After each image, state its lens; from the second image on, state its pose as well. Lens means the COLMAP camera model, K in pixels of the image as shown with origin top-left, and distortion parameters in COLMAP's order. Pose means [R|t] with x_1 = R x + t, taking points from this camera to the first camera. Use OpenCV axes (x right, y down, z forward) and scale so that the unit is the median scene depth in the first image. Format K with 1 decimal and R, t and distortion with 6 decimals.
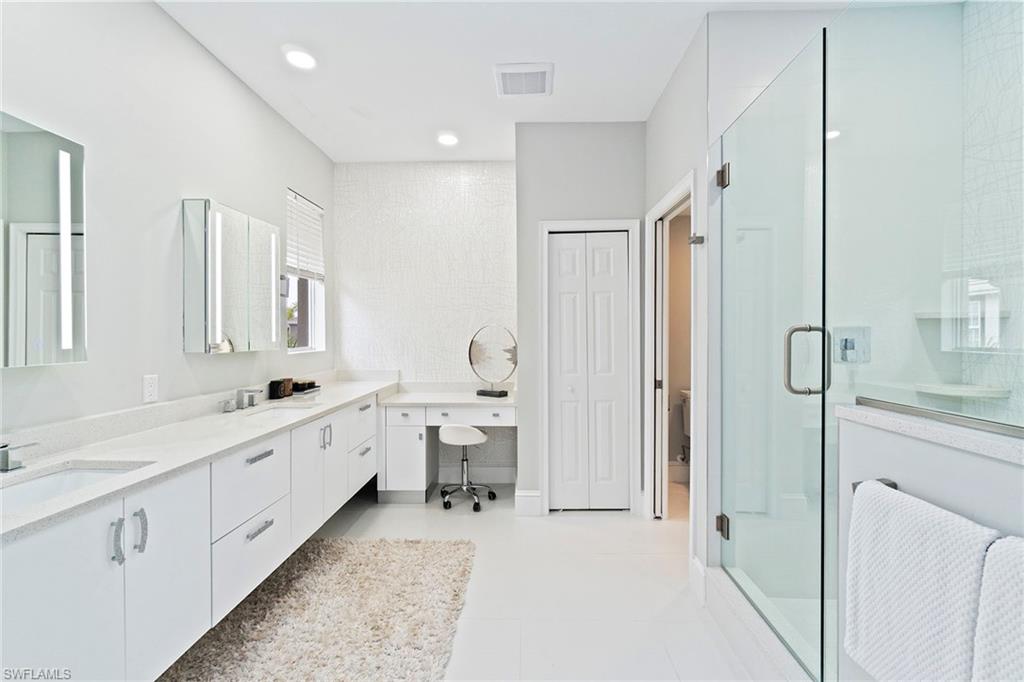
lens RADIAL K [[446.0, 0, 515.6], [0, 446.0, 337.0], [0, 0, 1]] dist [0.002721, 0.000995]
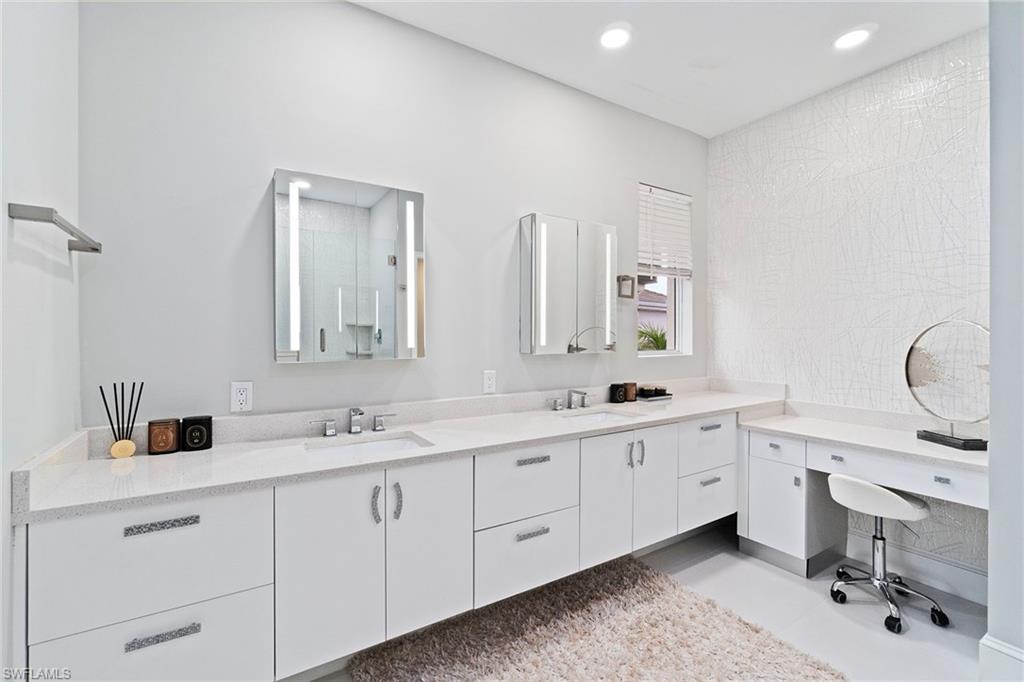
lens RADIAL K [[446.0, 0, 510.1], [0, 446.0, 339.1], [0, 0, 1]] dist [0.002721, 0.000995]
pose [[0.553342, 0.008228, -0.832914, 0.127389], [-0.006479, 0.999963, 0.005574, -0.003804], [0.832929, 0.002313, 0.553375, 0.232425]]
